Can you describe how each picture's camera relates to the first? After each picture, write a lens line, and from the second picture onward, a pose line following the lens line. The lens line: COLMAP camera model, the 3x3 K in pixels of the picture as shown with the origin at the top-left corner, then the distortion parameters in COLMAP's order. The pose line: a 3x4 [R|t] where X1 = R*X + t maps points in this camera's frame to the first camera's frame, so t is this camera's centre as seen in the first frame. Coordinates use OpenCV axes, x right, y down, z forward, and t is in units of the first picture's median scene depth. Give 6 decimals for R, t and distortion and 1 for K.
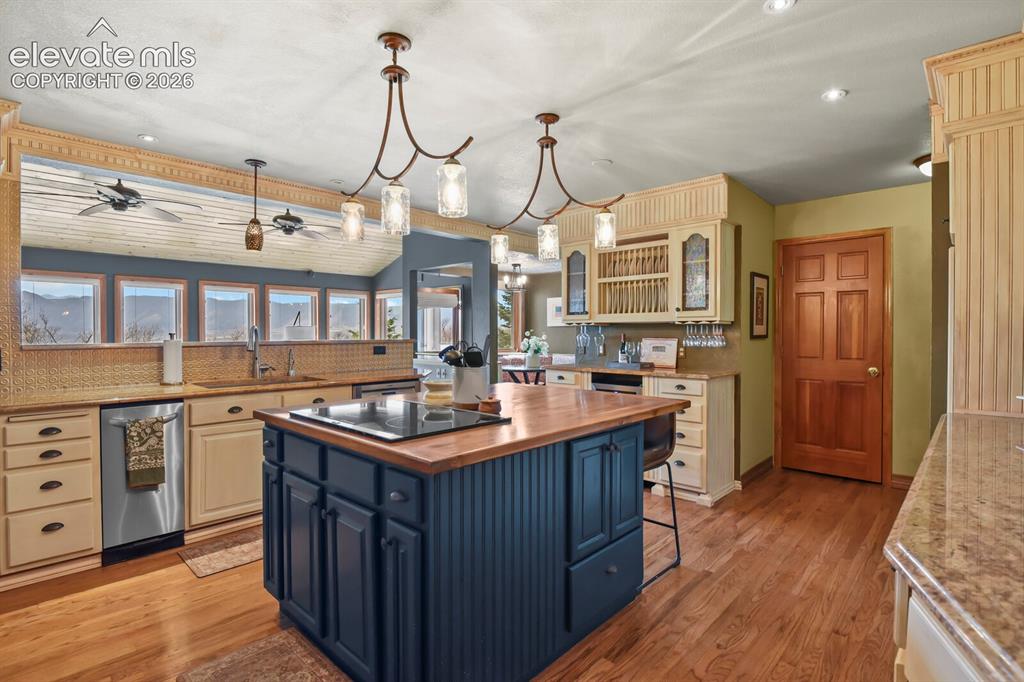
lens RADIAL K [[496.5, 0, 513.2], [0, 496.5, 339.5], [0, 0, 1]] dist [-0.011332, -0.000859]
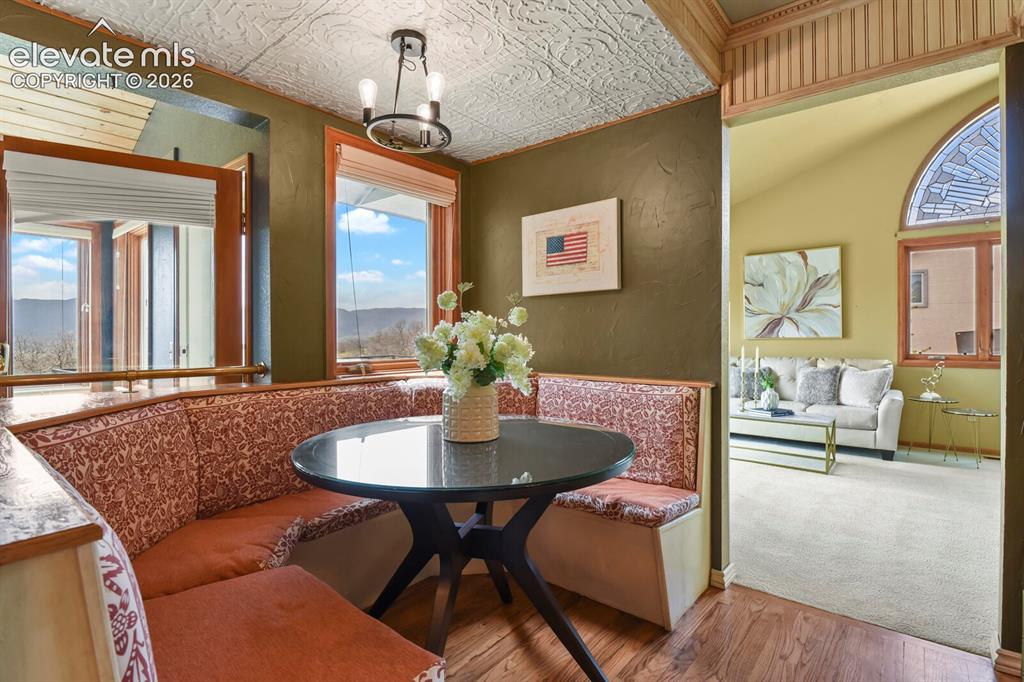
lens RADIAL K [[496.5, 0, 510.1], [0, 496.5, 339.9], [0, 0, 1]] dist [-0.011332, -0.000859]
pose [[0.997966, 0.003721, 0.063638, 0.040578], [-0.002883, 0.999908, -0.013258, 0.010220], [-0.063682, 0.013047, 0.997885, 0.700394]]
